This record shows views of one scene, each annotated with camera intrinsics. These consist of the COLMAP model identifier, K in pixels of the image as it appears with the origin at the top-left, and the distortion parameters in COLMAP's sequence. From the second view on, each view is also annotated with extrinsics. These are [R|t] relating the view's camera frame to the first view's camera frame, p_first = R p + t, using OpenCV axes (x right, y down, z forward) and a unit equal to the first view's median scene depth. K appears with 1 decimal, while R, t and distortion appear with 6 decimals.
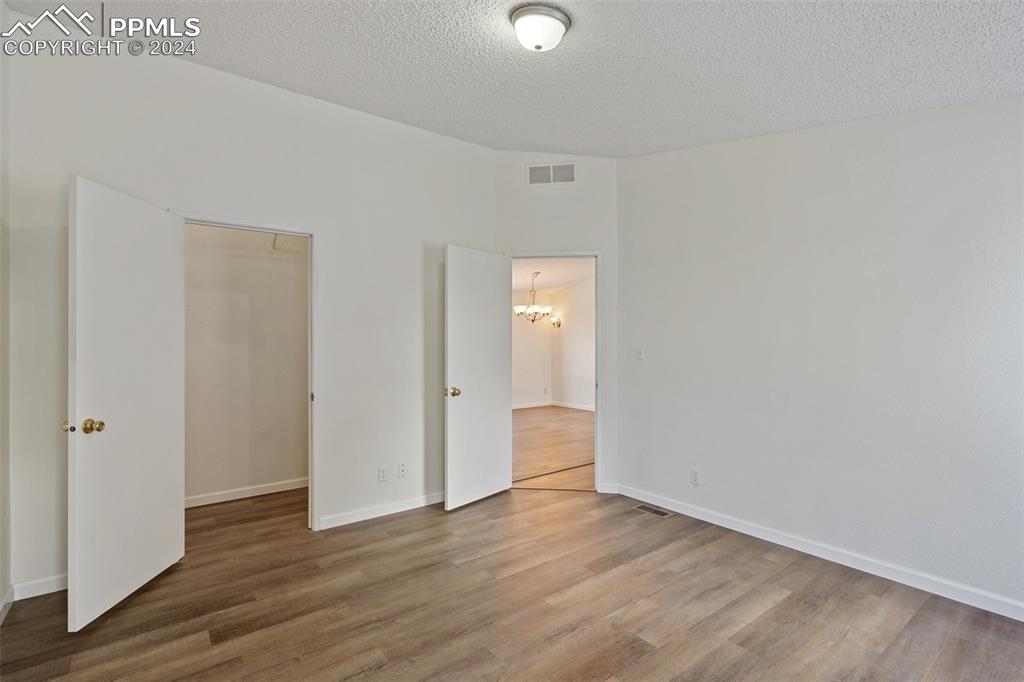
lens RADIAL K [[472.8, 0, 511.4], [0, 472.8, 344.7], [0, 0, 1]] dist [-0.008942, 0.000649]
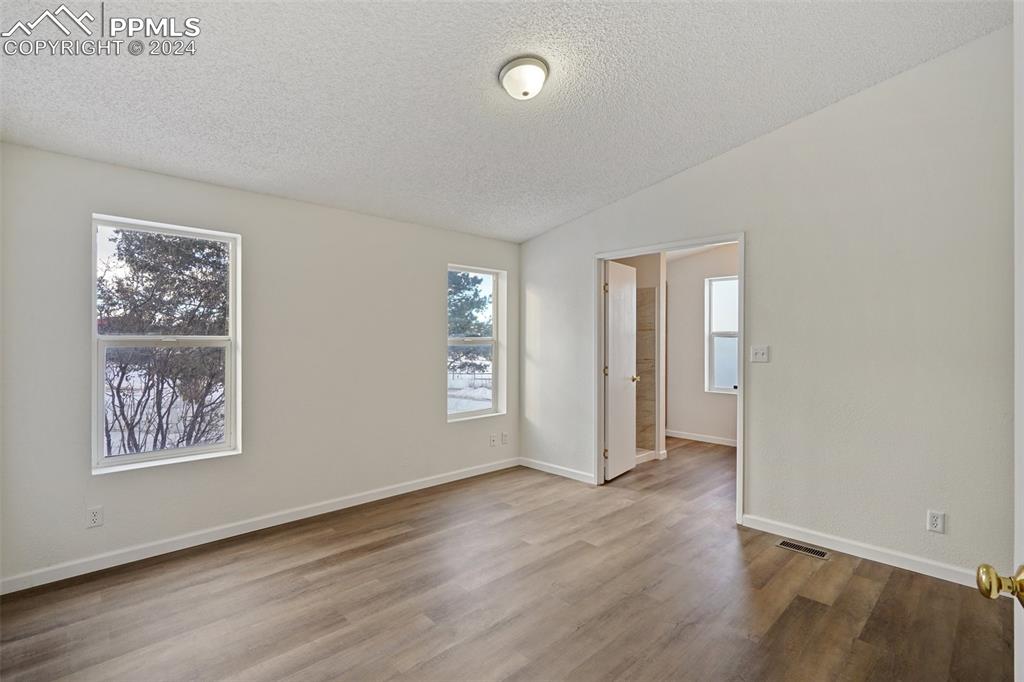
lens RADIAL K [[472.8, 0, 511.4], [0, 472.8, 344.7], [0, 0, 1]] dist [-0.008942, 0.000649]
pose [[-0.992579, 0.002458, -0.121578, 0.218894], [0.000336, 0.999847, 0.017473, -0.016567], [0.121602, 0.017302, -0.992428, 1.991906]]
